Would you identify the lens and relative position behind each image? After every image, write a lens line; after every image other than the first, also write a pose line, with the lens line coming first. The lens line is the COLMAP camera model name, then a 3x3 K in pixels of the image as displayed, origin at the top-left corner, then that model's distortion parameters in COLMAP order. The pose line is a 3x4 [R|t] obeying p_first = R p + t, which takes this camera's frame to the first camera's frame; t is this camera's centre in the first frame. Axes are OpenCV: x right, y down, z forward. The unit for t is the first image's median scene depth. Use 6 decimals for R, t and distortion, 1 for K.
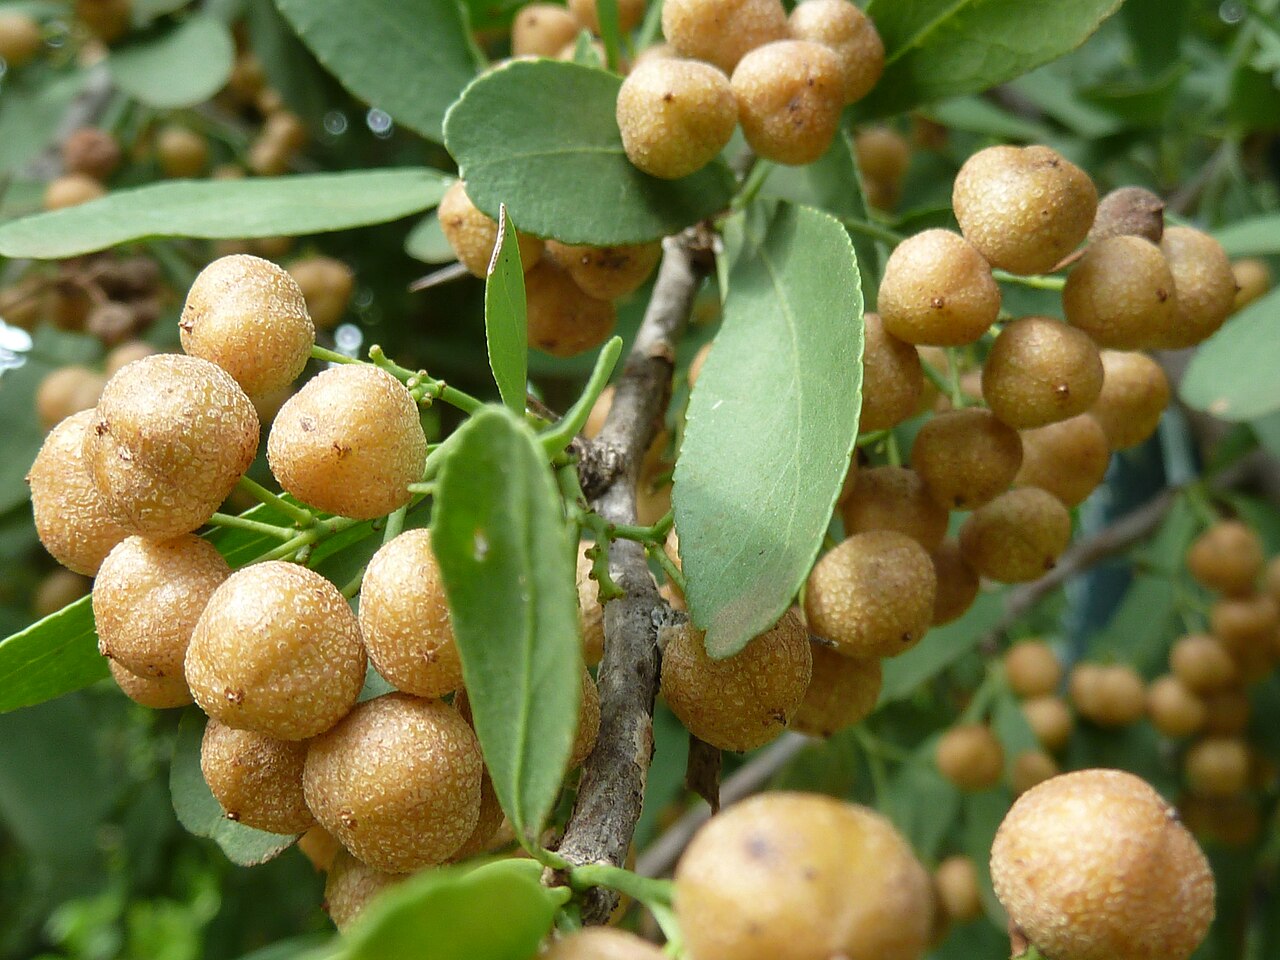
lens RADIAL K [[1587.5, 0, 640.0], [0, 1587.5, 480.0], [0, 0, 1]] dist [-0.061495, -0.036385]
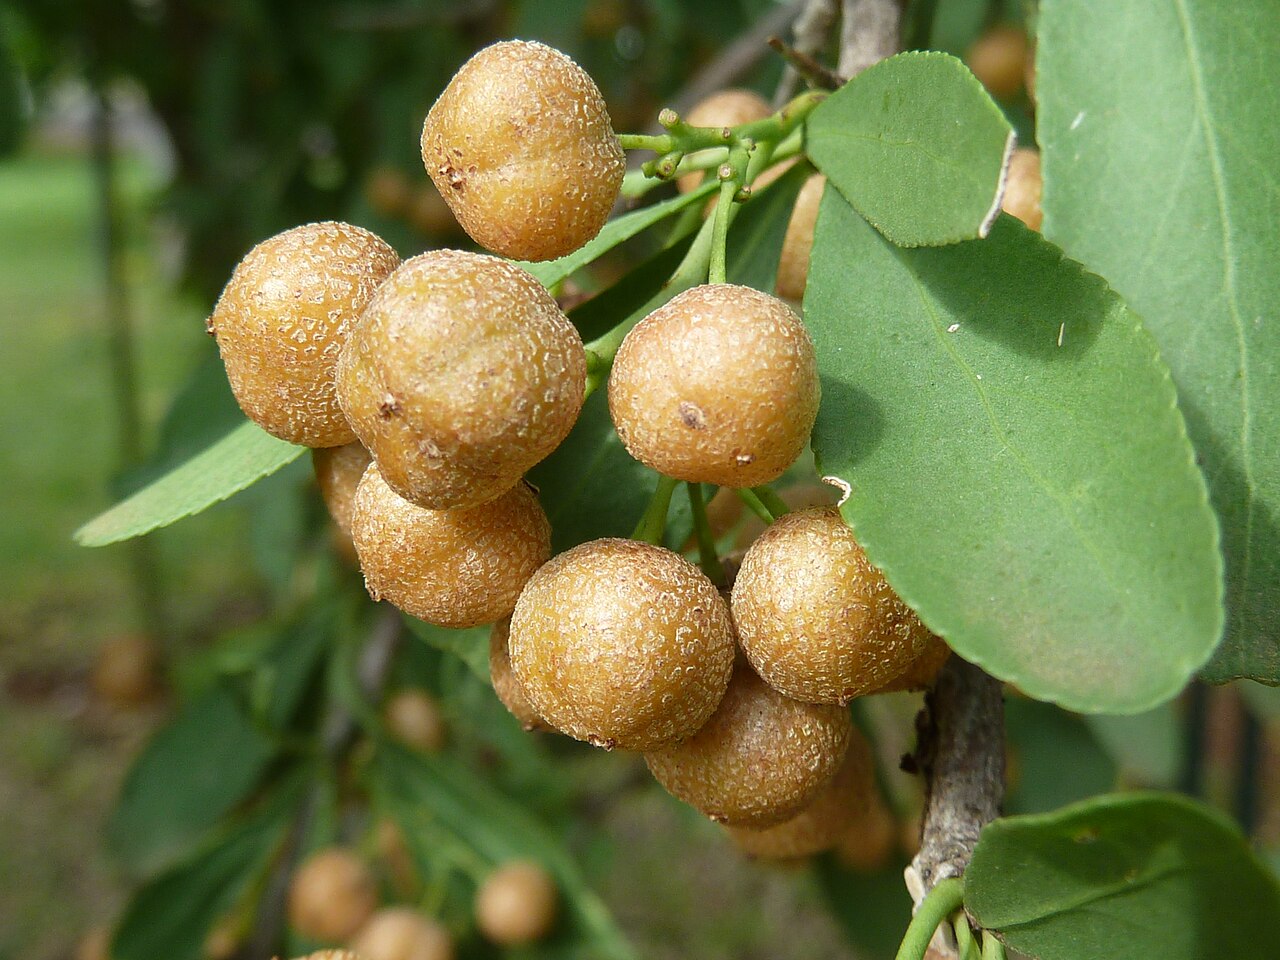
lens RADIAL K [[1623.2, 0, 643.0], [0, 1623.2, 463.8], [0, 0, 1]] dist [-0.069848, -0.034975]
pose [[0.992945, -0.018490, 0.117128, -0.318575], [-0.054542, 0.805864, 0.589583, -0.454846], [-0.105291, -0.591812, 0.799170, 0.397714]]
